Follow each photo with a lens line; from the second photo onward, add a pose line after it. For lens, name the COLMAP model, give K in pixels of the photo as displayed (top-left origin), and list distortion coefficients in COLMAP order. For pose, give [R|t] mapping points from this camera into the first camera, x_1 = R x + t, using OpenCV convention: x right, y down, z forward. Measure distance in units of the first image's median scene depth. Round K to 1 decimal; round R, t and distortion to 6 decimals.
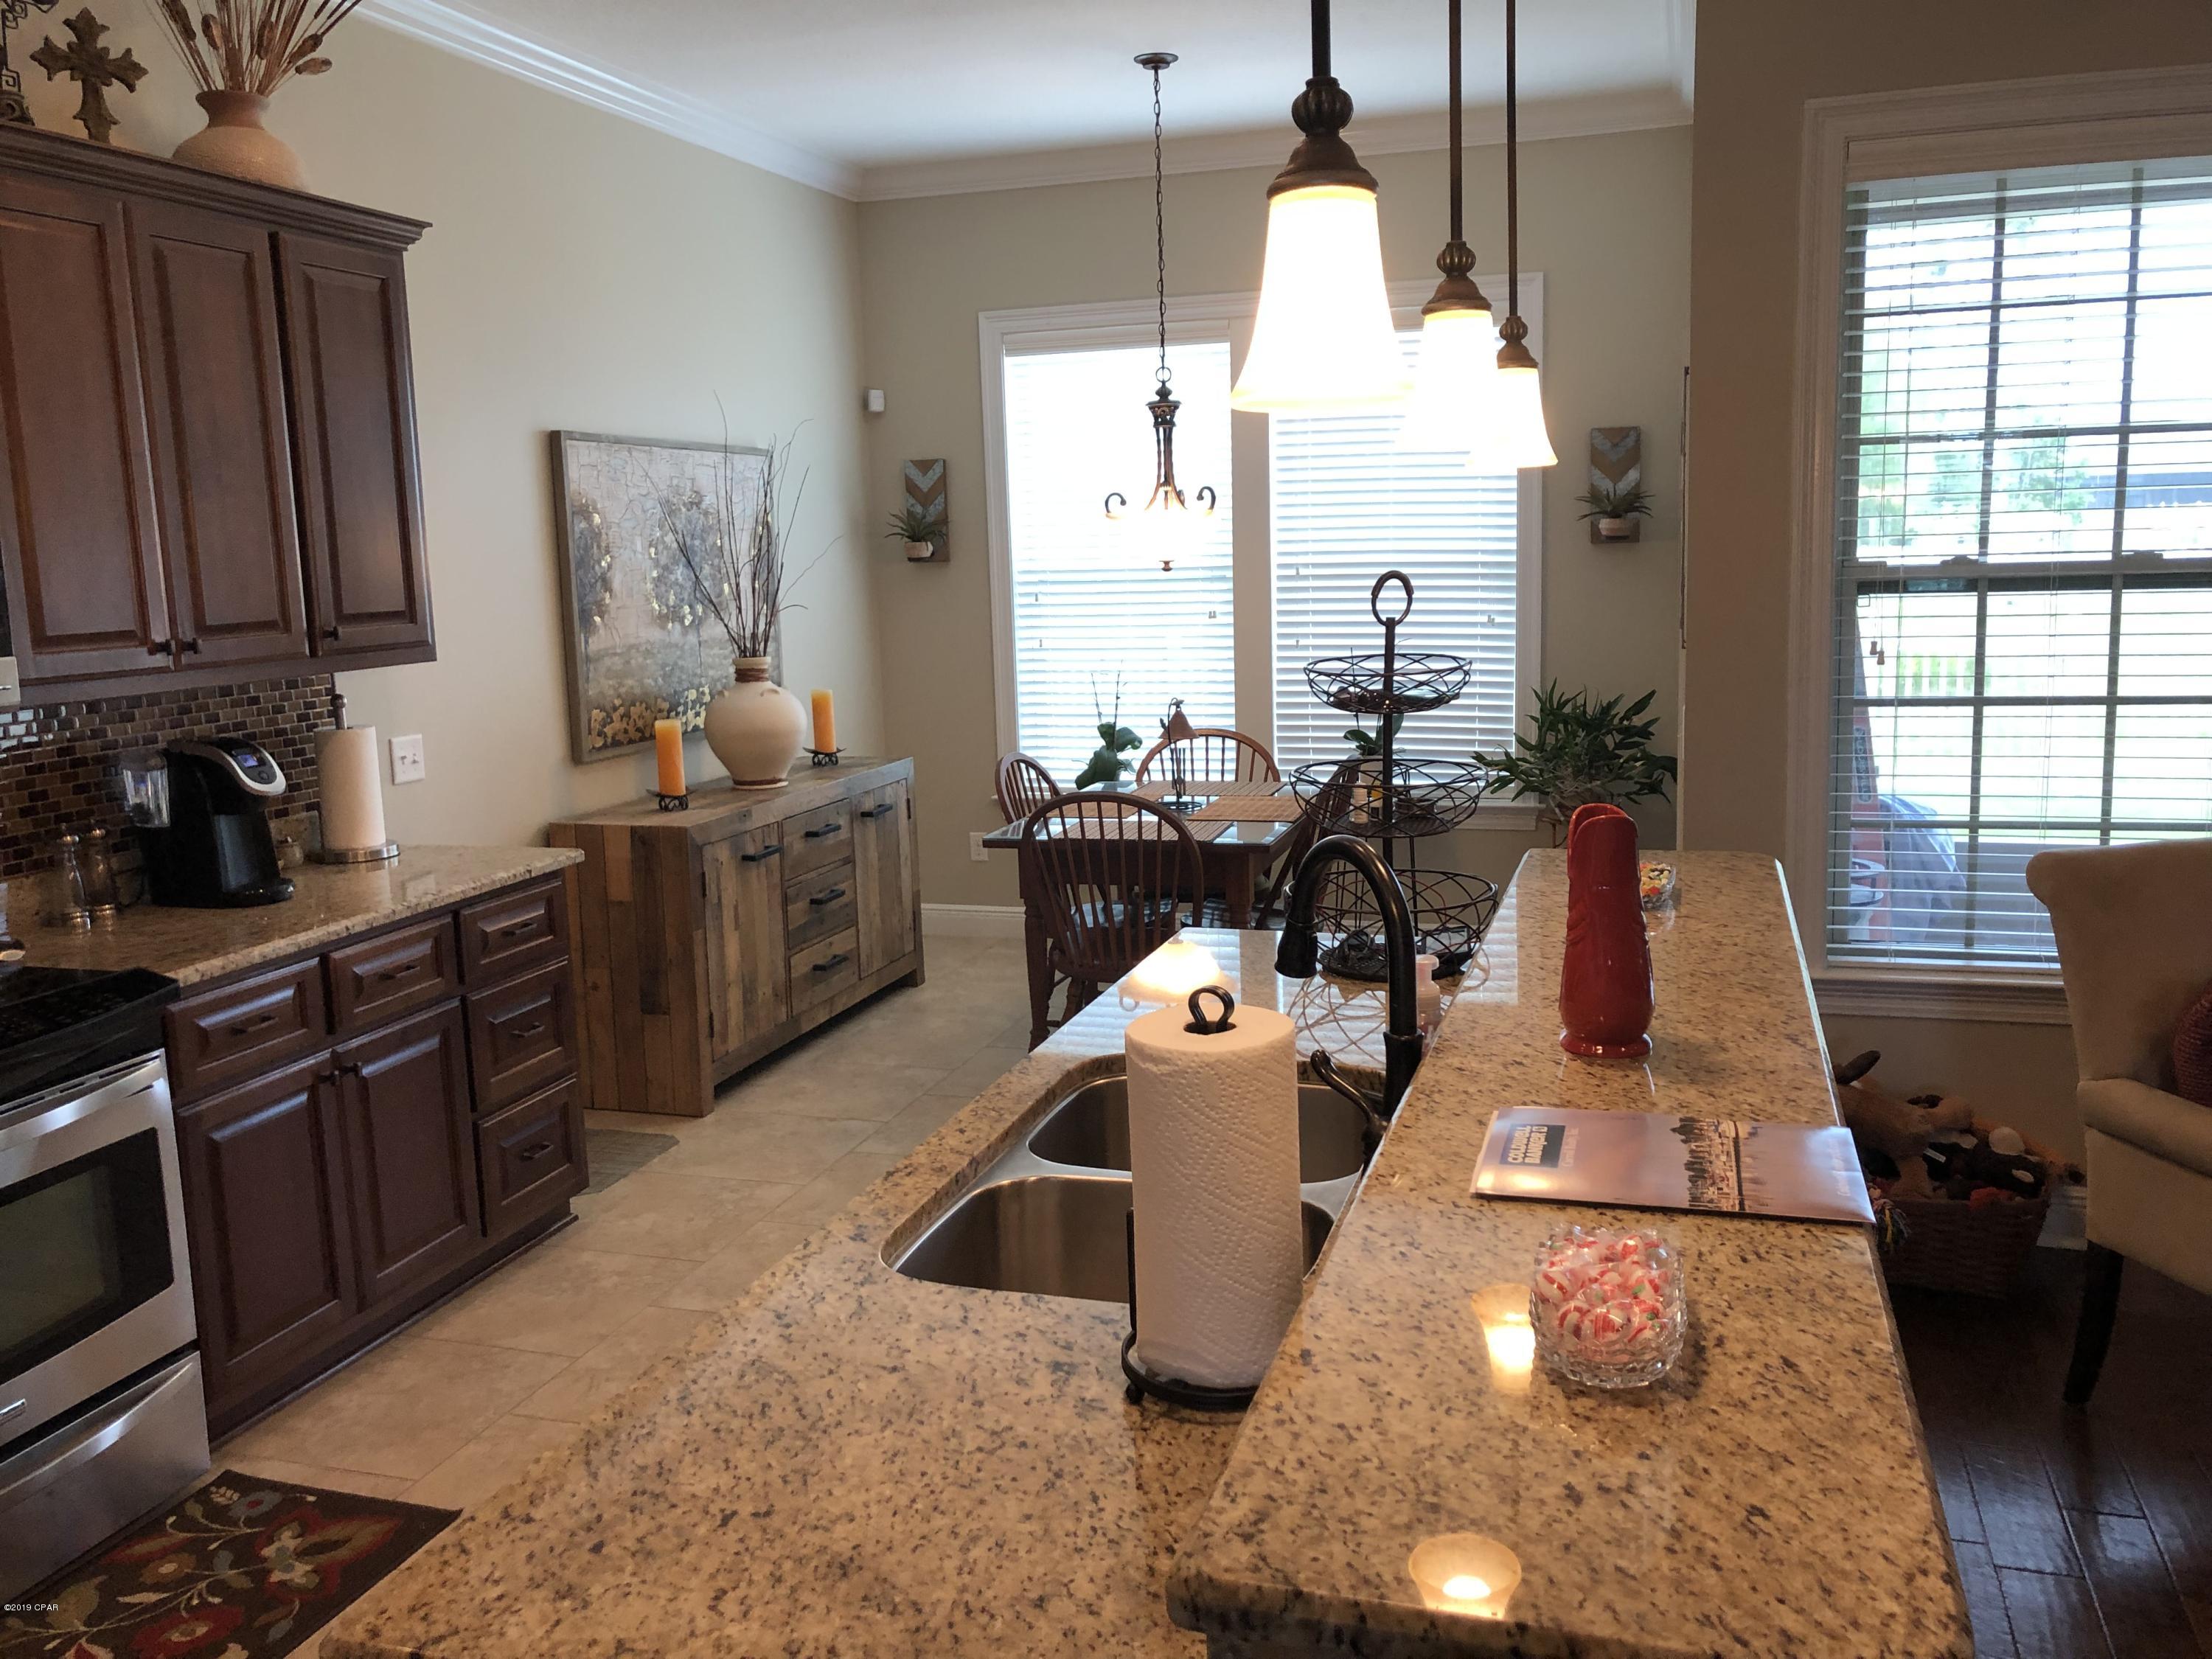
lens RADIAL K [[1812.7, 0, 1090.2], [0, 1812.7, 825.5], [0, 0, 1]] dist [0.040031, -0.045157]
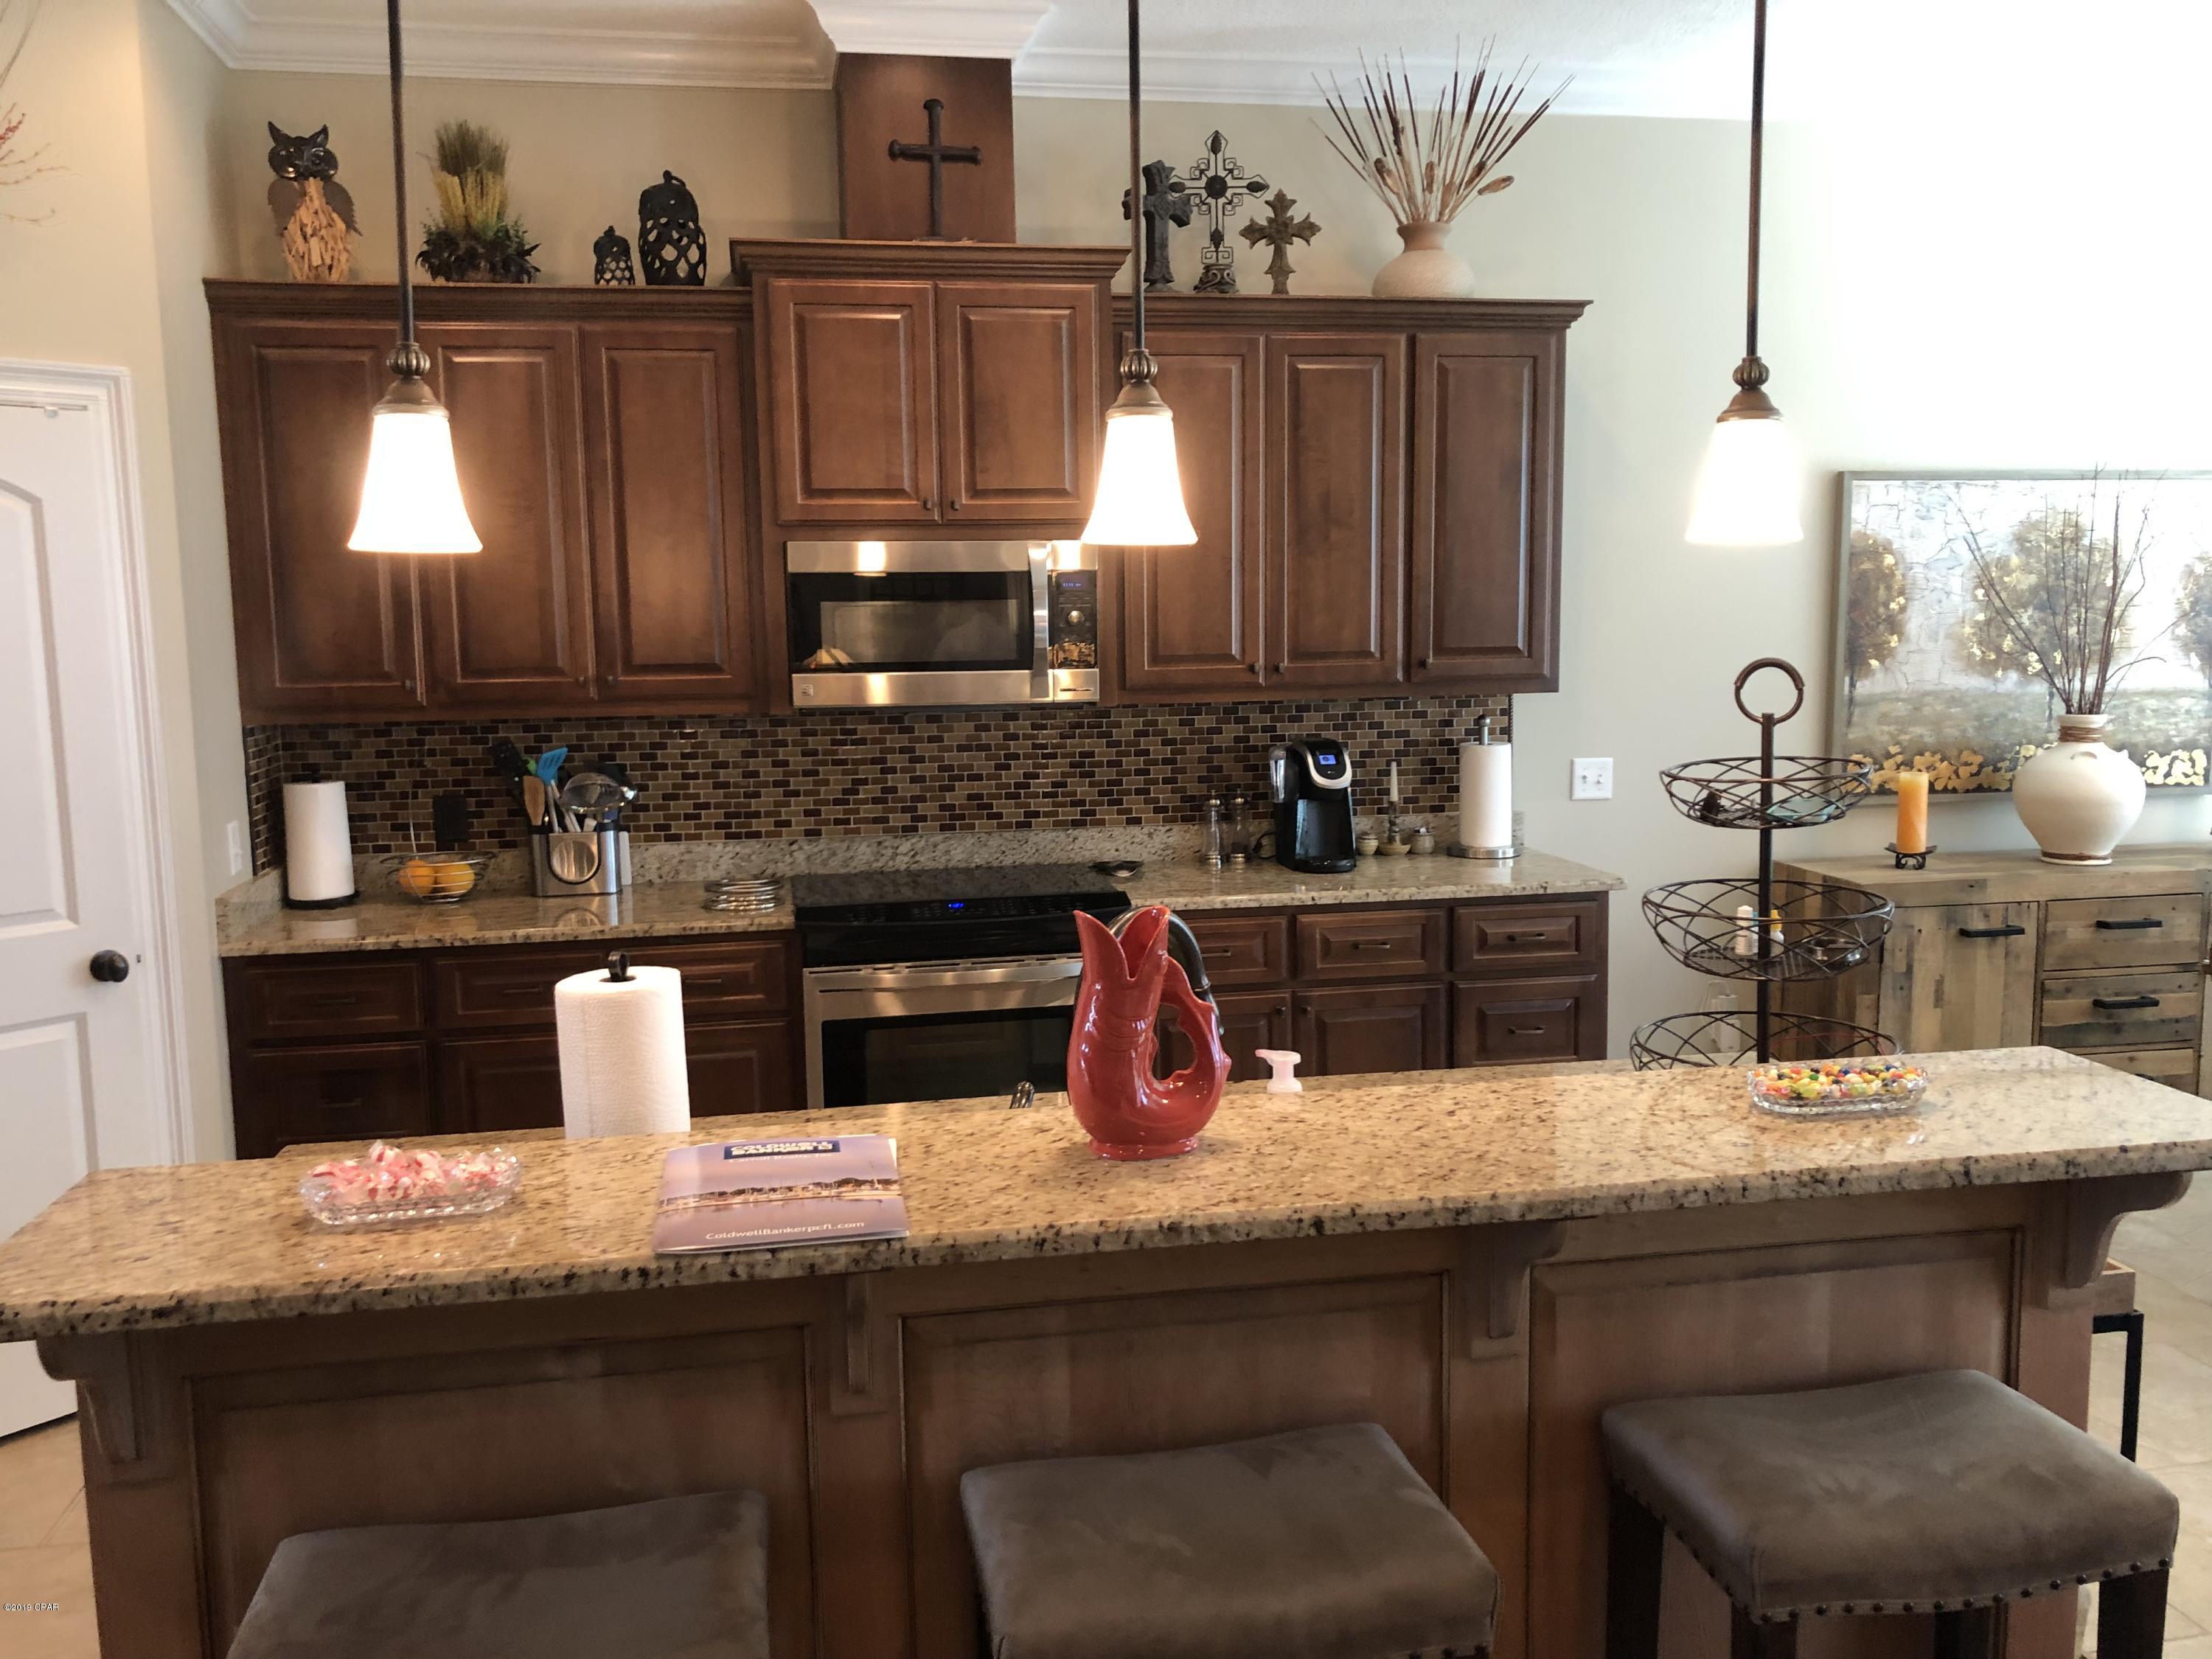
lens RADIAL K [[1812.7, 0, 1085.6], [0, 1812.7, 831.9], [0, 0, 1]] dist [0.040031, -0.045157]
pose [[0.473502, 0.137063, -0.870063, 0.469174], [-0.138390, 0.987126, 0.080190, -0.053042], [0.869853, 0.082438, 0.486374, 0.202993]]
